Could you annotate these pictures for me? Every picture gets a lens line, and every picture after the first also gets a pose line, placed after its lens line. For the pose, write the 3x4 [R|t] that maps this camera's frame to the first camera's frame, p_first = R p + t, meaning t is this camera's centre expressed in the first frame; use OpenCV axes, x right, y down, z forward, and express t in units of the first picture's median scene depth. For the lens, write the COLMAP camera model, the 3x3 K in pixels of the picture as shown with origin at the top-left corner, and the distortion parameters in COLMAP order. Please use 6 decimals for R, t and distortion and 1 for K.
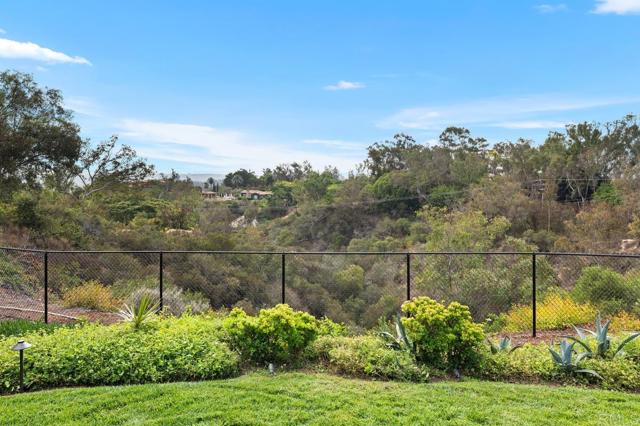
lens RADIAL K [[441.5, 0, 324.2], [0, 441.5, 199.3], [0, 0, 1]] dist [0.001802, -0.000341]
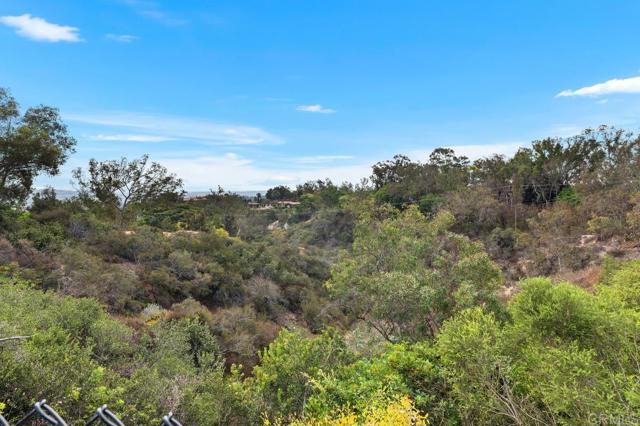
lens RADIAL K [[336.5, 0, 316.0], [0, 336.5, 214.2], [0, 0, 1]] dist [-0.005955, -0.000585]
pose [[0.997012, -0.014962, -0.075787, 0.354547], [0.016460, 0.999681, 0.019174, 0.054369], [0.075476, -0.020364, 0.996940, 0.540749]]
